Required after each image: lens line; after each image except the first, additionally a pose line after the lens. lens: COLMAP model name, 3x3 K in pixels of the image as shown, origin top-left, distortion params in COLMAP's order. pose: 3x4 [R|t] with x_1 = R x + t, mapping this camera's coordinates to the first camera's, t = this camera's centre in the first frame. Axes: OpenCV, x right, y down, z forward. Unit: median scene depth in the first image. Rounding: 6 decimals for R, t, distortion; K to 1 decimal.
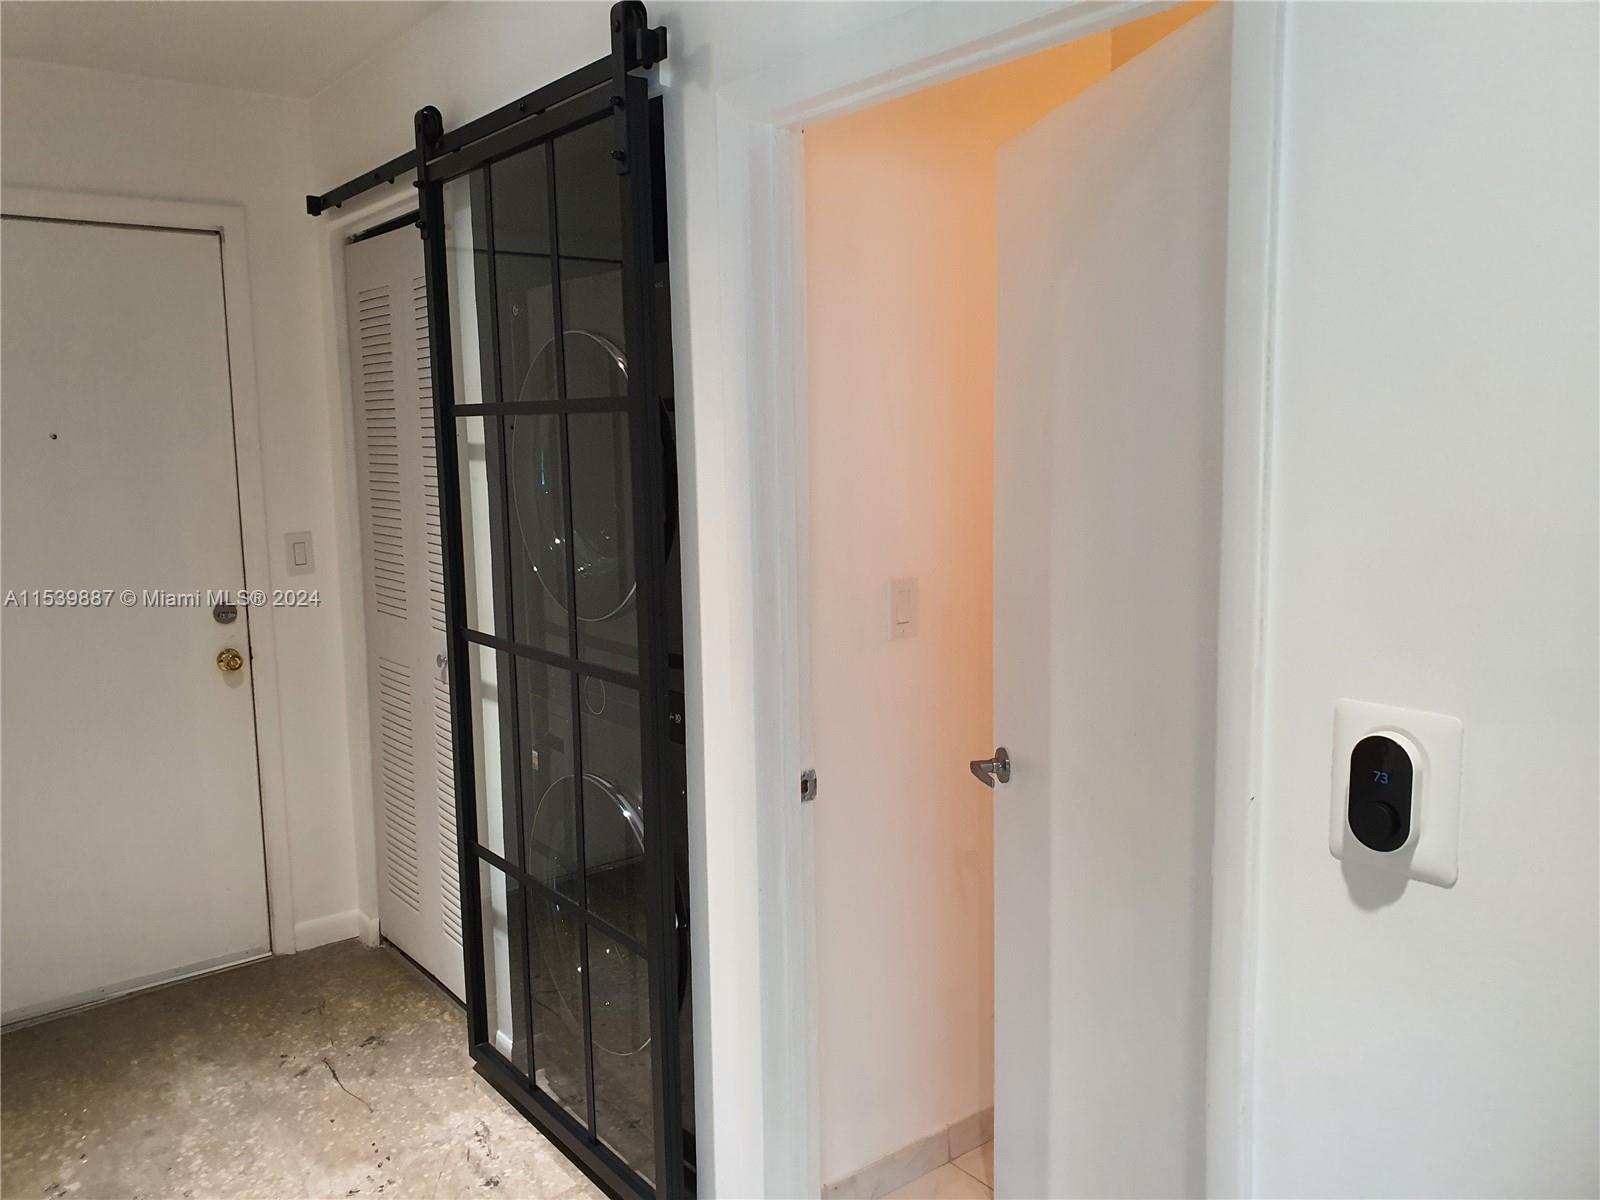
lens RADIAL K [[1257.7, 0, 789.7], [0, 1257.7, 578.5], [0, 0, 1]] dist [0.024036, -0.006029]
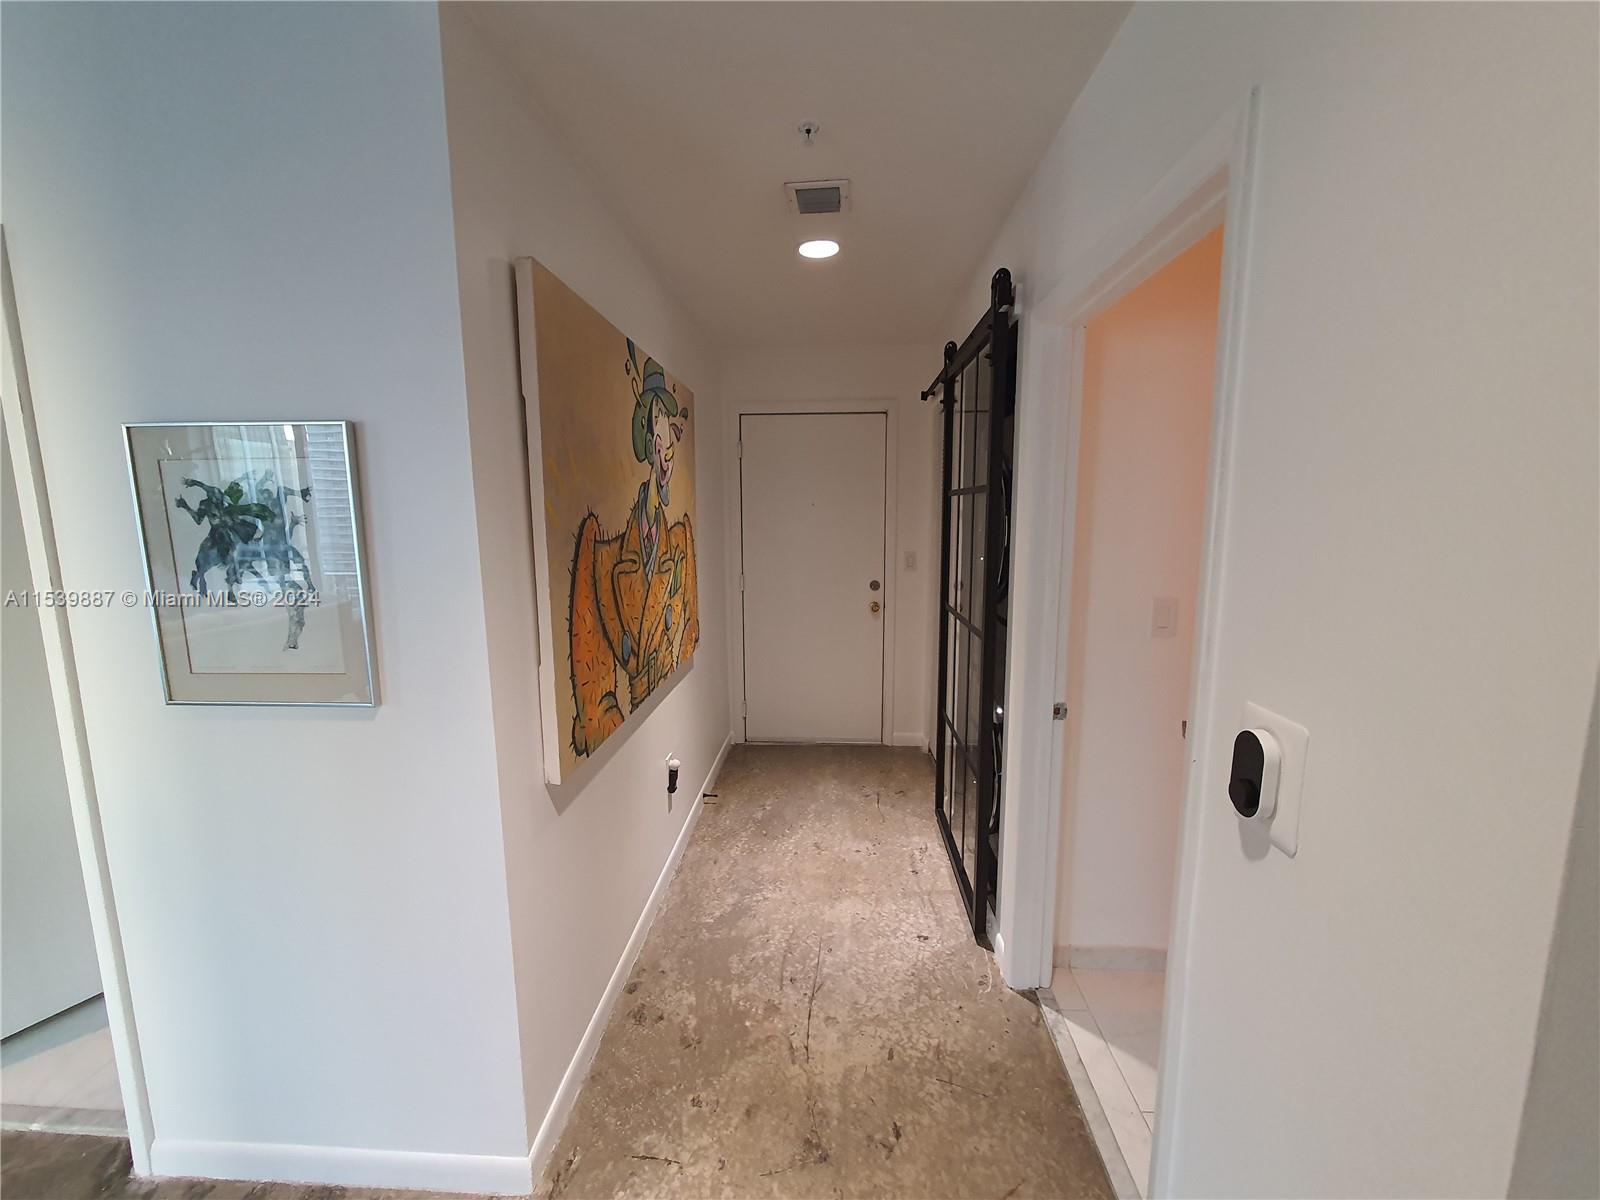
lens RADIAL K [[647.6, 0, 807.0], [0, 647.6, 596.5], [0, 0, 1]] dist [0.004722, -0.002492]
pose [[0.758193, 0.108352, -0.642964, 0.236898], [-0.095862, 0.993904, 0.054450, -0.005071], [0.644945, 0.020353, 0.763958, 0.071728]]
